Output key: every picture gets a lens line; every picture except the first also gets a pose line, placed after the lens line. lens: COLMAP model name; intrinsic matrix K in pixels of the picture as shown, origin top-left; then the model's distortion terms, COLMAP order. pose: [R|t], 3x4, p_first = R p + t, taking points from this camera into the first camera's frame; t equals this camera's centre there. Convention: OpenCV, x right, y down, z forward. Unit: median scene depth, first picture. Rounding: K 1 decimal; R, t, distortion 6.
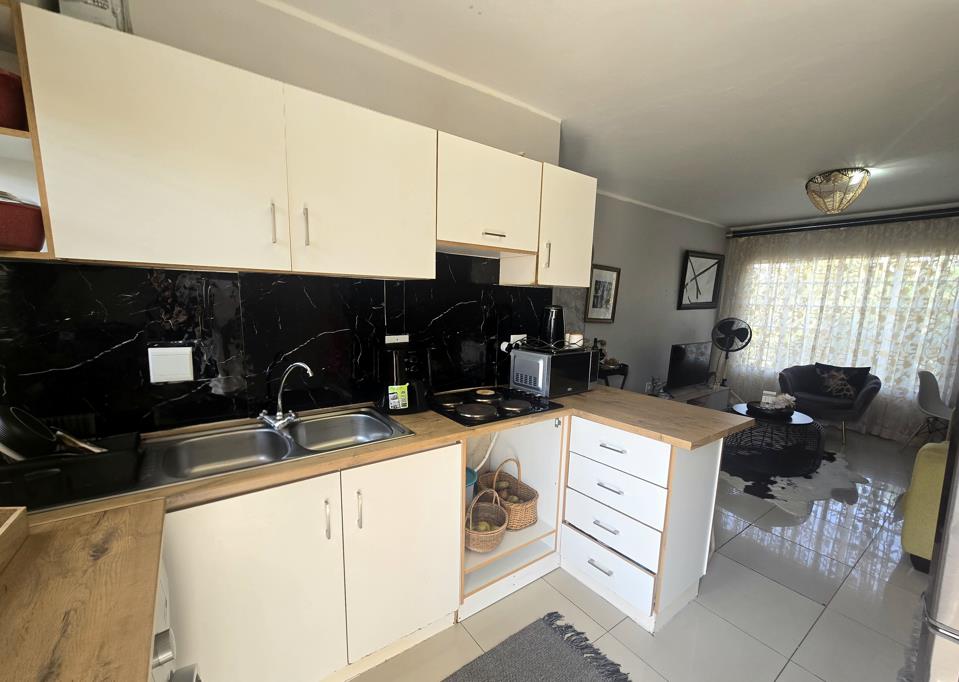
lens RADIAL K [[396.1, 0, 480.1], [0, 396.1, 362.8], [0, 0, 1]] dist [-0.000392, -0.000056]
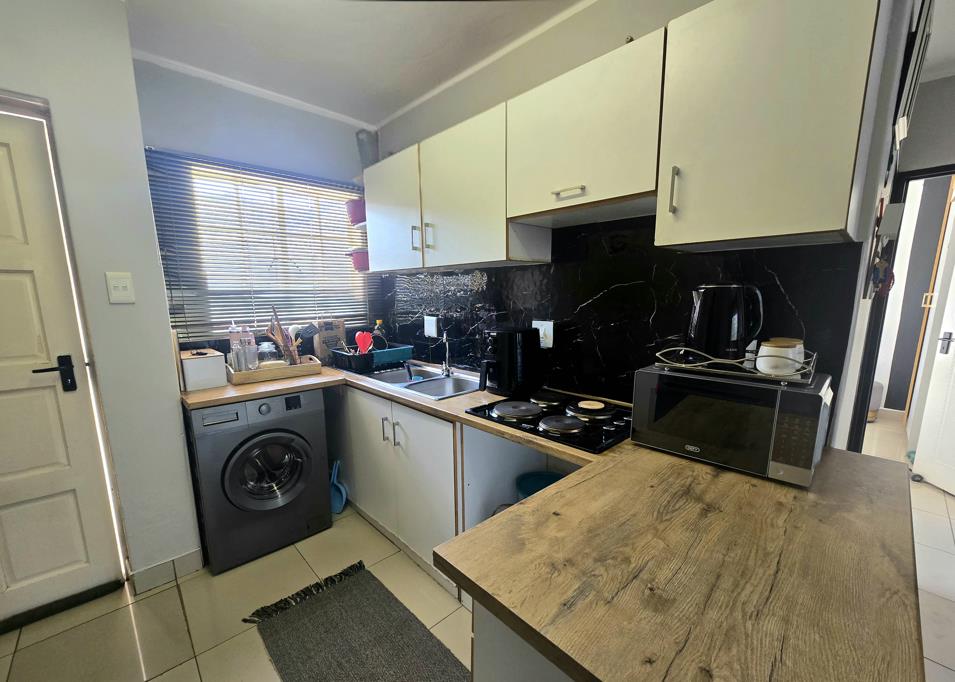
lens RADIAL K [[394.4, 0, 478.1], [0, 394.4, 362.7], [0, 0, 1]] dist [-0.000392, -0.000056]
pose [[0.125990, 0.152055, -0.980309, 0.705191], [-0.148187, 0.979981, 0.132960, -0.070654], [0.980901, 0.128517, 0.146000, 0.686676]]
